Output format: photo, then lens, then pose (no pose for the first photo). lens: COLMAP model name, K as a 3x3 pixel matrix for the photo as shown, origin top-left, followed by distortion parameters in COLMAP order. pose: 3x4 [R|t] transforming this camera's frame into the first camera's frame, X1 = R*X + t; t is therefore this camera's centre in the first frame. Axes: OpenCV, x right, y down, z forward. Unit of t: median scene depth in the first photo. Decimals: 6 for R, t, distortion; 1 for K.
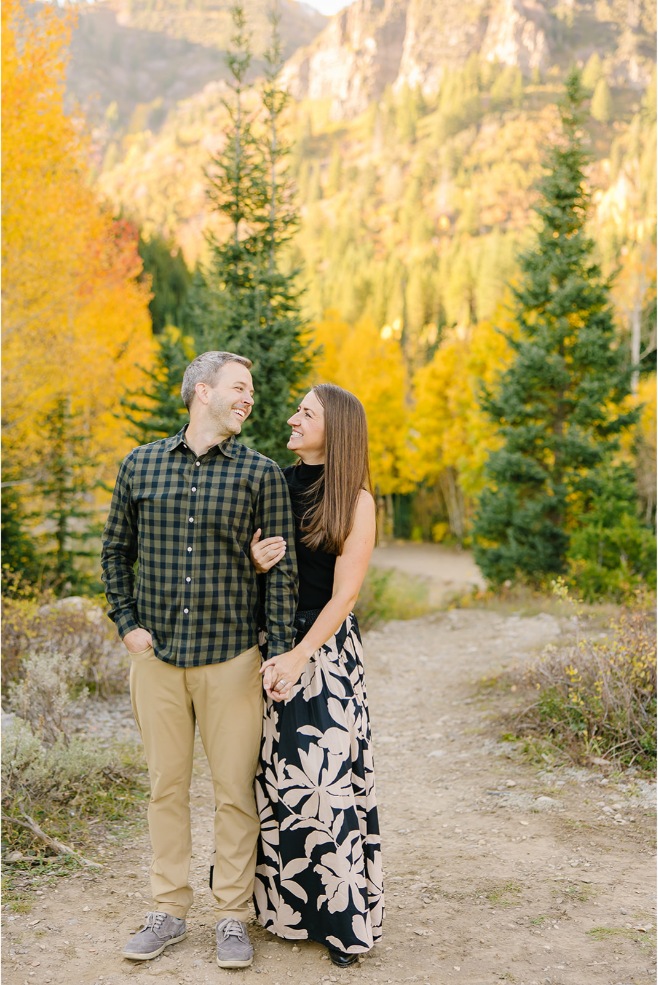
lens RADIAL K [[1360.3, 0, 319.3], [0, 1360.3, 489.0], [0, 0, 1]] dist [0.017152, 0.000000]
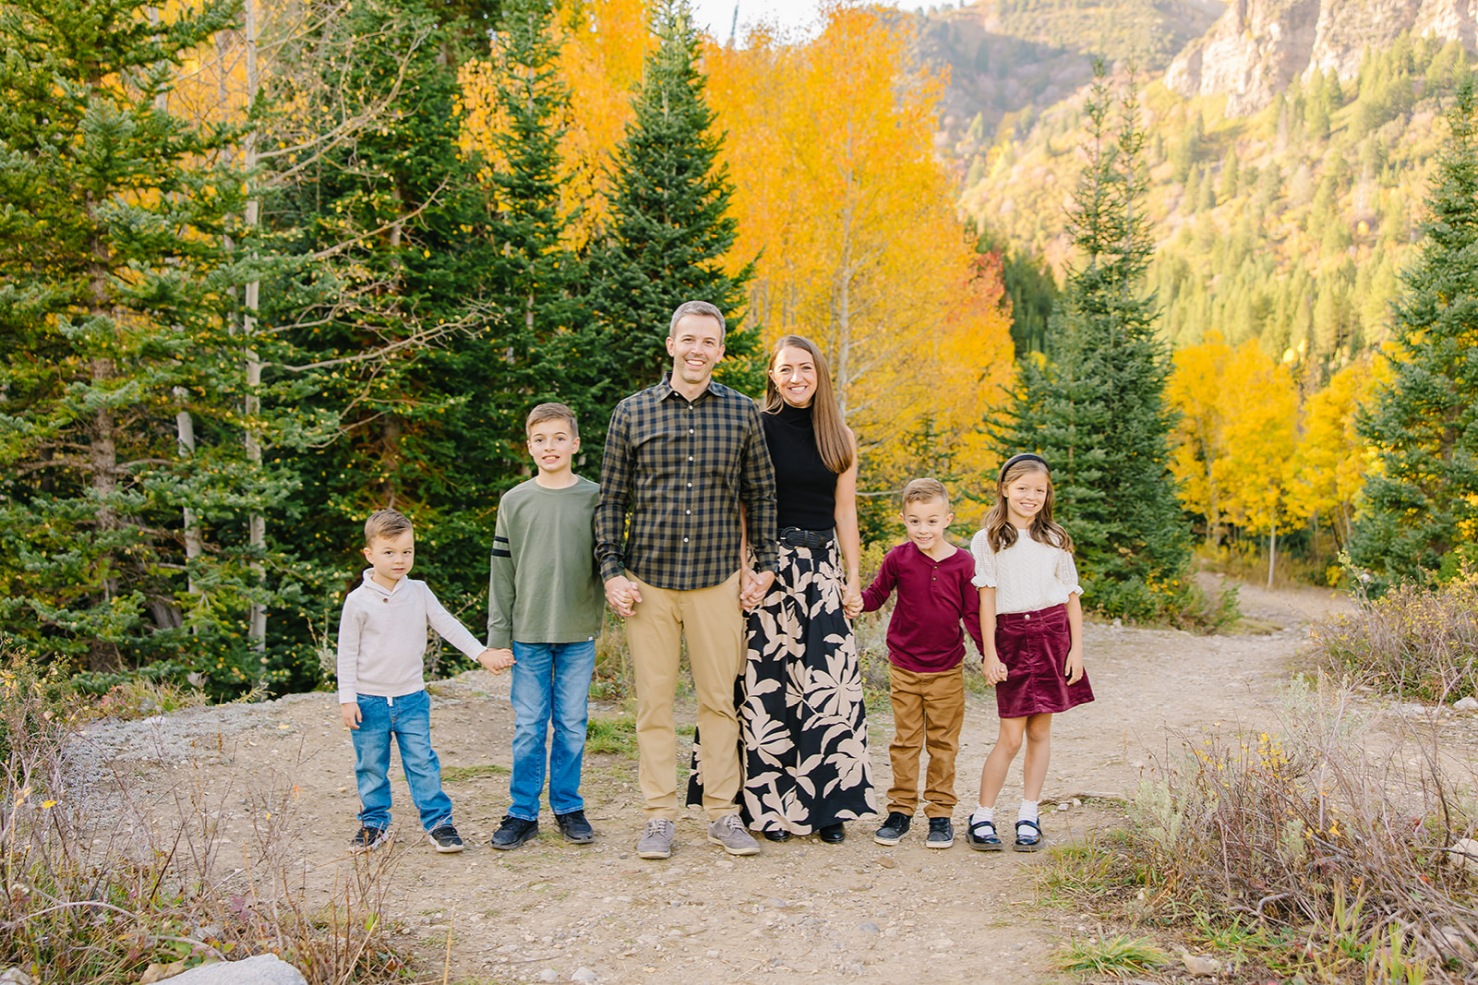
lens RADIAL K [[1489.5, 0, 725.1], [0, 1489.5, 459.7], [0, 0, 1]] dist [0.013943, 0.000000]
pose [[0.951152, 0.013034, -0.308447, 0.019695], [-0.027555, 0.998705, -0.042771, 0.018865], [0.307490, 0.049181, 0.950279, -0.148563]]
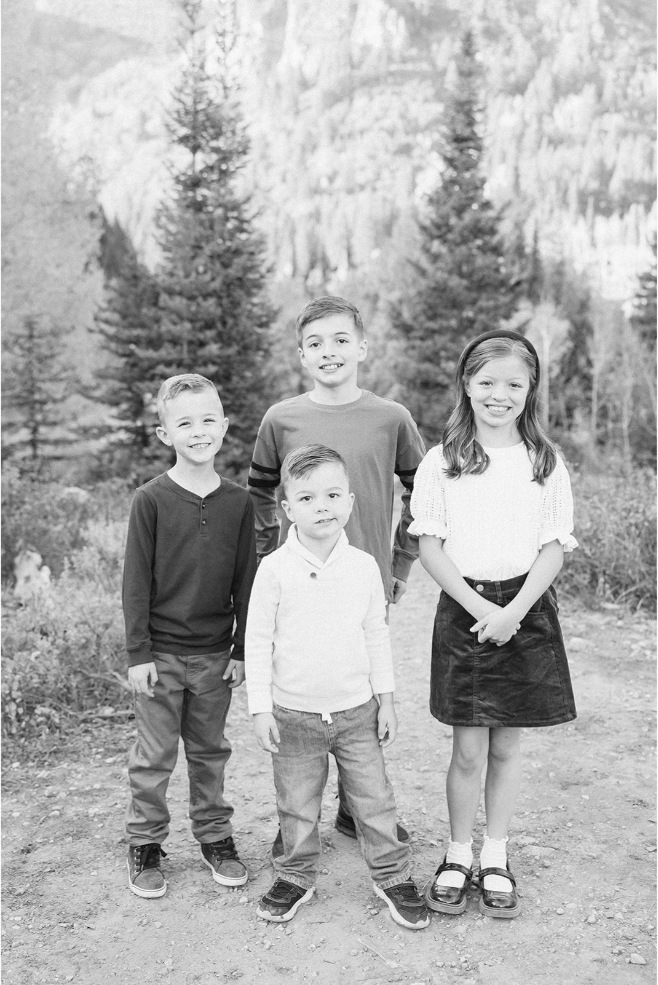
lens RADIAL K [[1129.3, 0, 315.5], [0, 1129.3, 489.2], [0, 0, 1]] dist [0.012347, 0.000000]
pose [[0.996393, -0.028582, 0.079895, -0.029787], [0.022912, 0.997213, 0.070998, 0.010513], [-0.081701, -0.068911, 0.994272, 0.035050]]
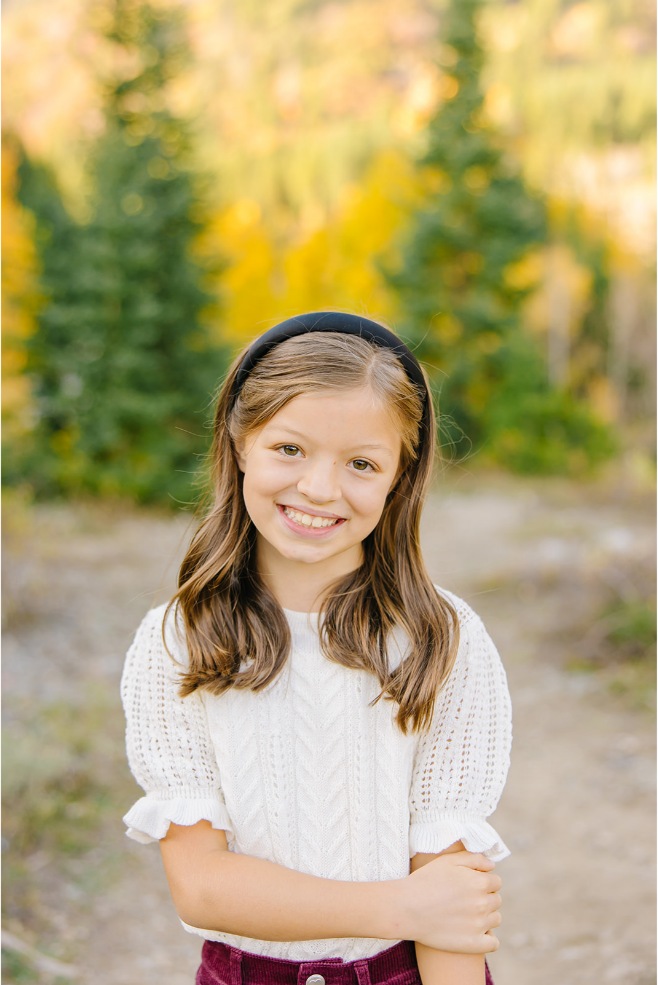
lens RADIAL K [[1317.9, 0, 321.9], [0, 1317.9, 470.6], [0, 0, 1]] dist [0.010258, 0.000000]
pose [[0.993429, -0.035232, 0.108894, -0.024491], [0.027376, 0.996970, 0.072812, 0.006056], [-0.111129, -0.069353, 0.991383, 0.100588]]
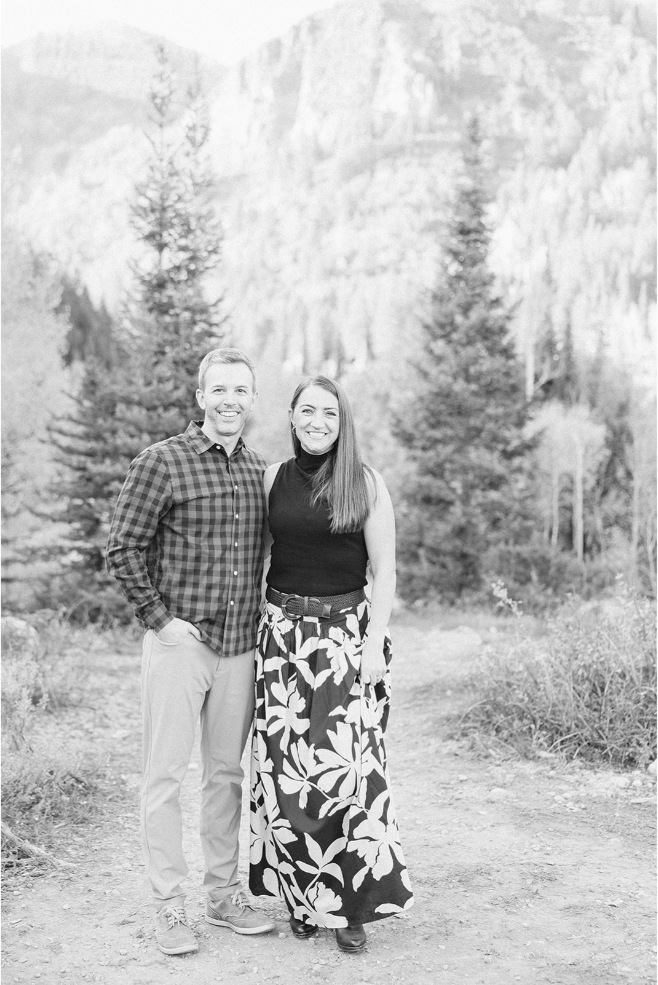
lens RADIAL K [[1317.9, 0, 330.9], [0, 1317.9, 479.1], [0, 0, 1]] dist [0.010258, 0.000000]
pose [[0.996563, -0.011175, 0.082080, -0.010973], [0.013719, 0.999441, -0.030496, 0.005442], [-0.081693, 0.031517, 0.996159, 0.001619]]
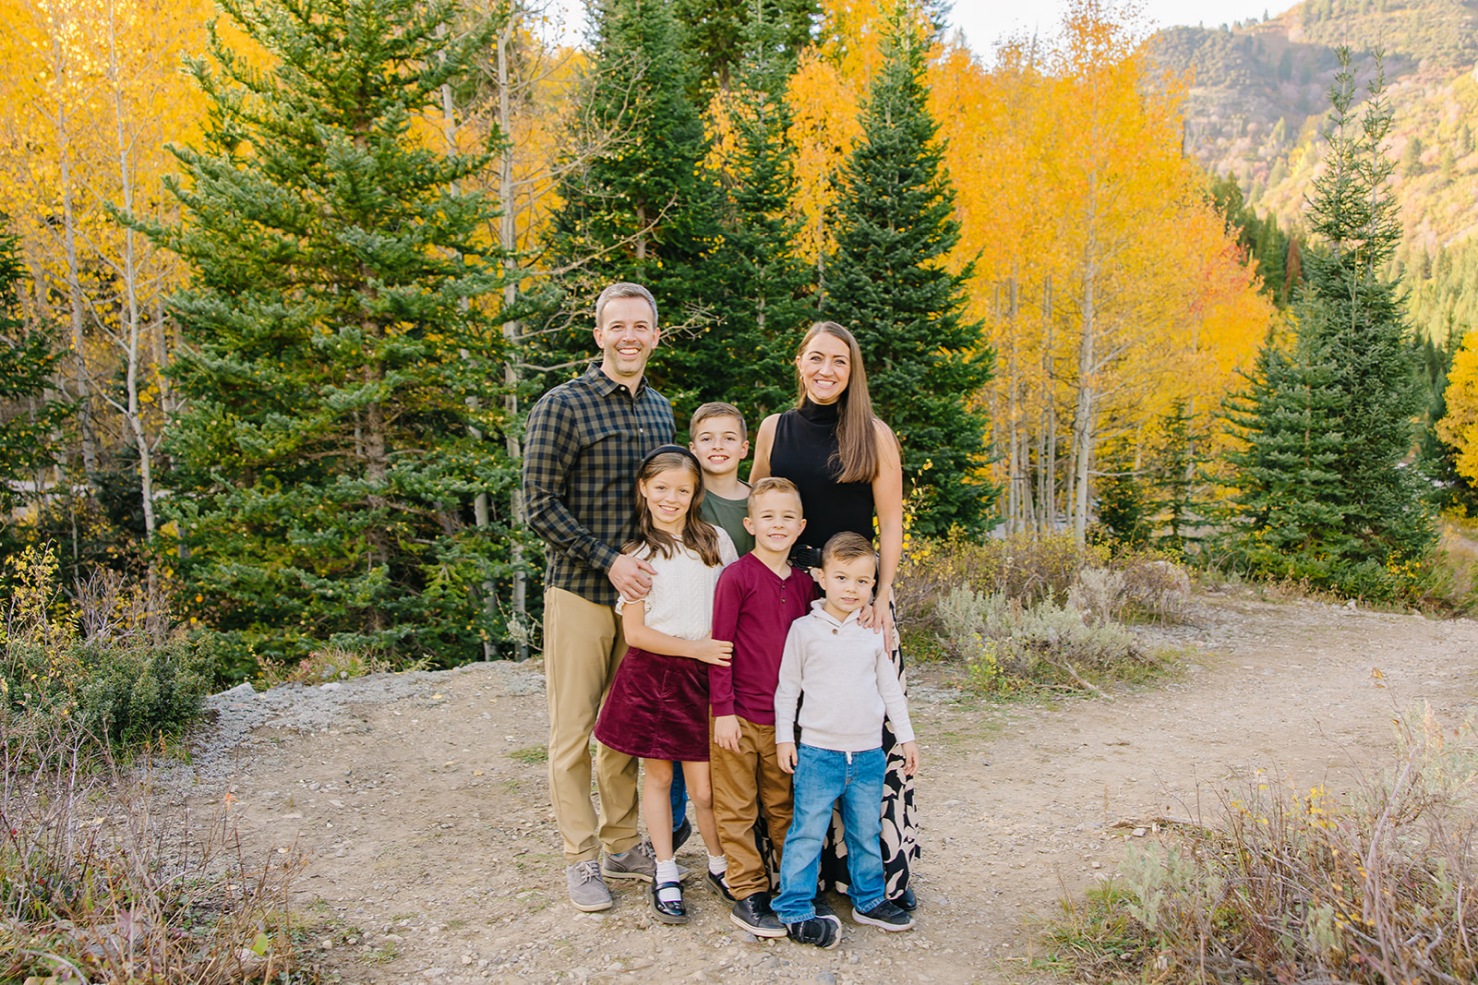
lens RADIAL K [[1262.6, 0, 726.8], [0, 1262.6, 472.2], [0, 0, 1]] dist [-0.003558, 0.027673]
pose [[0.847622, 0.022212, -0.530136, 0.046845], [-0.032041, 0.999443, -0.009355, 0.012564], [0.529632, 0.024915, 0.847861, -0.089903]]
